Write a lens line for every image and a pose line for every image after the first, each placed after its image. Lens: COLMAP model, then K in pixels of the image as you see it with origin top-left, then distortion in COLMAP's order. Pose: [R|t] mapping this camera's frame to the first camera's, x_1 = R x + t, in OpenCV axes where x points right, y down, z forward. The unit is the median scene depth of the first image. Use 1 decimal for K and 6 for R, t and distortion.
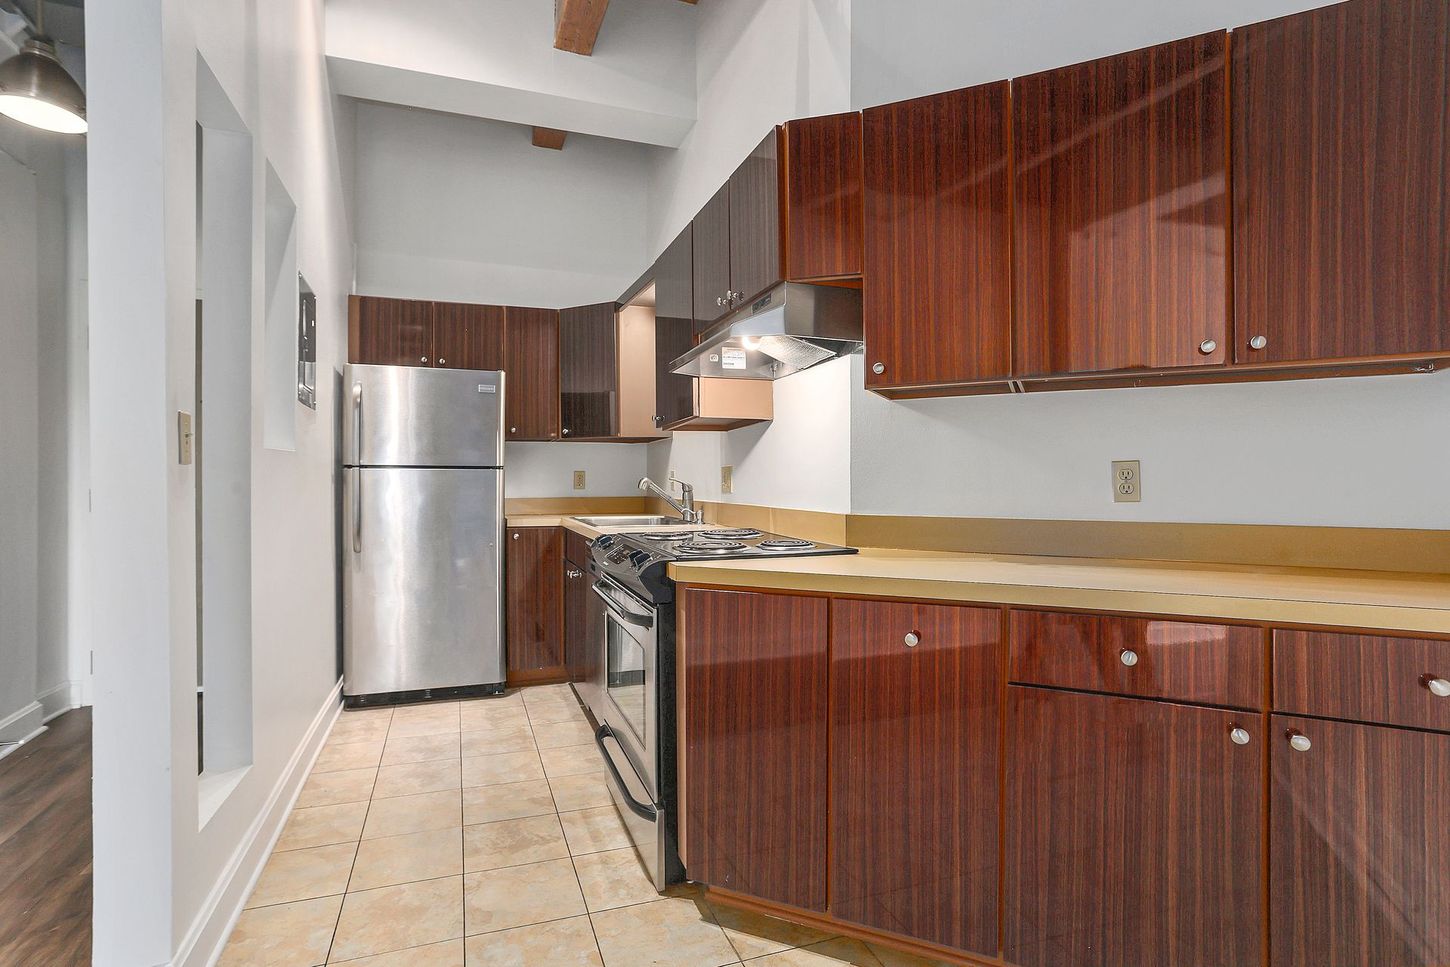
lens RADIAL K [[738.2, 0, 728.5], [0, 738.2, 475.1], [0, 0, 1]] dist [-0.054707, 0.061746]
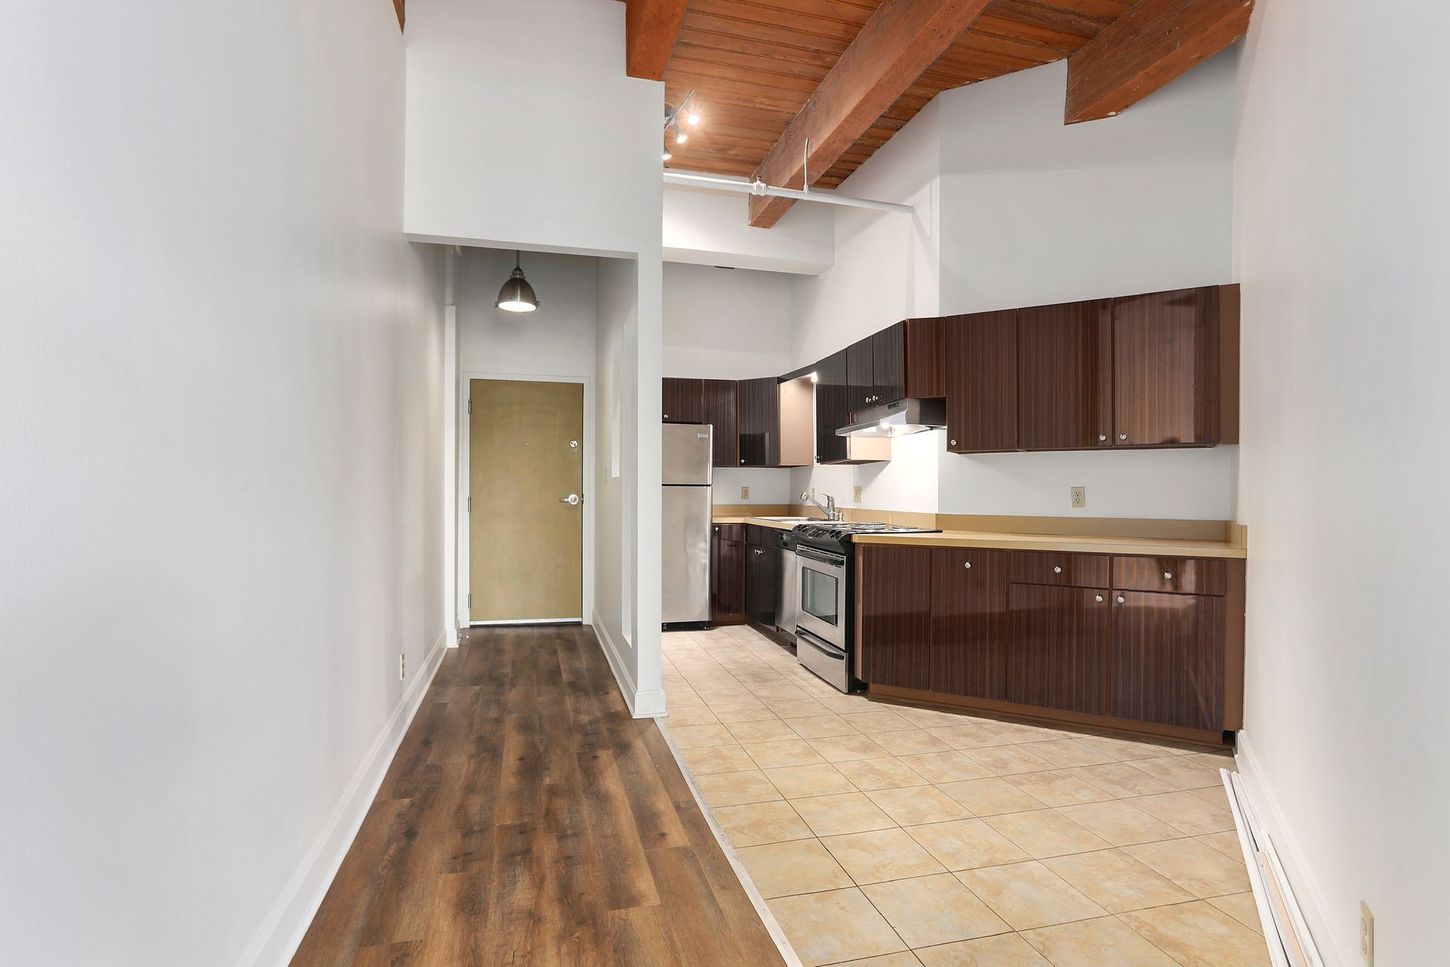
lens RADIAL K [[744.4, 0, 725.0], [0, 744.4, 483.5], [0, 0, 1]] dist [-0.032611, -0.000254]
pose [[0.995439, 0.003312, -0.095345, -0.182917], [-0.003510, 0.999992, -0.001908, -0.016837], [0.095338, 0.002234, 0.995442, -0.878907]]
